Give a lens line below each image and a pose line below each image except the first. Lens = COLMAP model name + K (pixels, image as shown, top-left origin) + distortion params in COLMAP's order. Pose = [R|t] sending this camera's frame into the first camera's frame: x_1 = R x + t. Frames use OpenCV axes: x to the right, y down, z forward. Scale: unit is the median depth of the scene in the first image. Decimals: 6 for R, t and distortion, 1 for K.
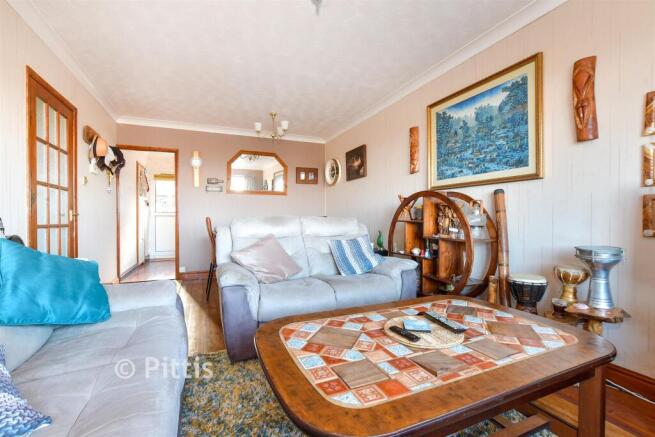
lens RADIAL K [[288.3, 0, 330.1], [0, 288.3, 220.3], [0, 0, 1]] dist [0.000693, -0.000028]
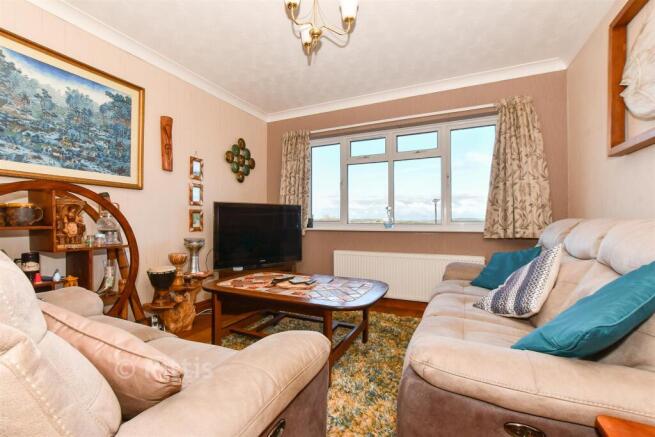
lens RADIAL K [[288.3, 0, 327.0], [0, 288.3, 218.8], [0, 0, 1]] dist [0.000693, -0.000028]
pose [[-0.645421, 0.003090, 0.763821, -0.582140], [0.005195, 0.999986, 0.000345, -0.013389], [-0.763810, 0.004191, -0.645428, 0.955270]]
